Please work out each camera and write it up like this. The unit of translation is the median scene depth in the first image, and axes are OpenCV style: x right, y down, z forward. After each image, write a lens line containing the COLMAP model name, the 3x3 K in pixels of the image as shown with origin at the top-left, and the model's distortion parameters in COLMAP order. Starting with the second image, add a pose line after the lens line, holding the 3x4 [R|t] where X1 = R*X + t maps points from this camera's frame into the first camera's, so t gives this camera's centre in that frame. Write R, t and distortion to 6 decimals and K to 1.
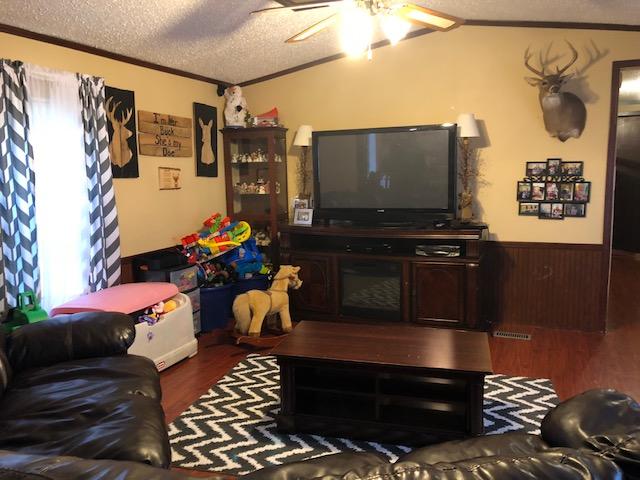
lens RADIAL K [[528.1, 0, 319.4], [0, 528.1, 243.4], [0, 0, 1]] dist [0.051263, -0.056679]
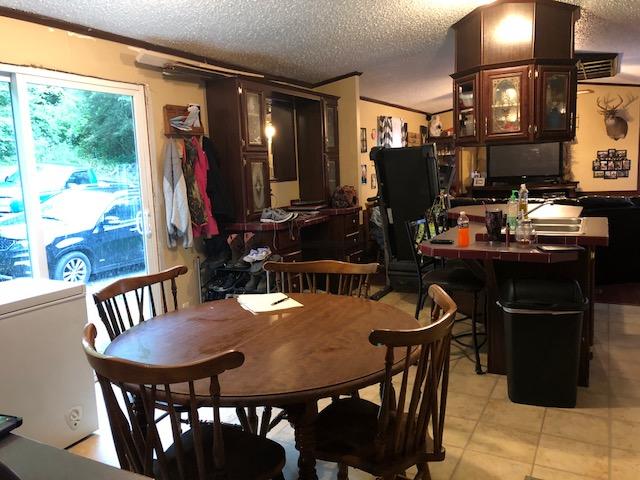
lens RADIAL K [[528.1, 0, 319.0], [0, 528.1, 235.5], [0, 0, 1]] dist [0.051263, -0.056679]
pose [[0.997300, -0.014915, -0.071901, -0.523021], [0.015224, 0.999877, 0.003750, 0.143444], [0.071837, -0.004834, 0.997405, -1.093984]]
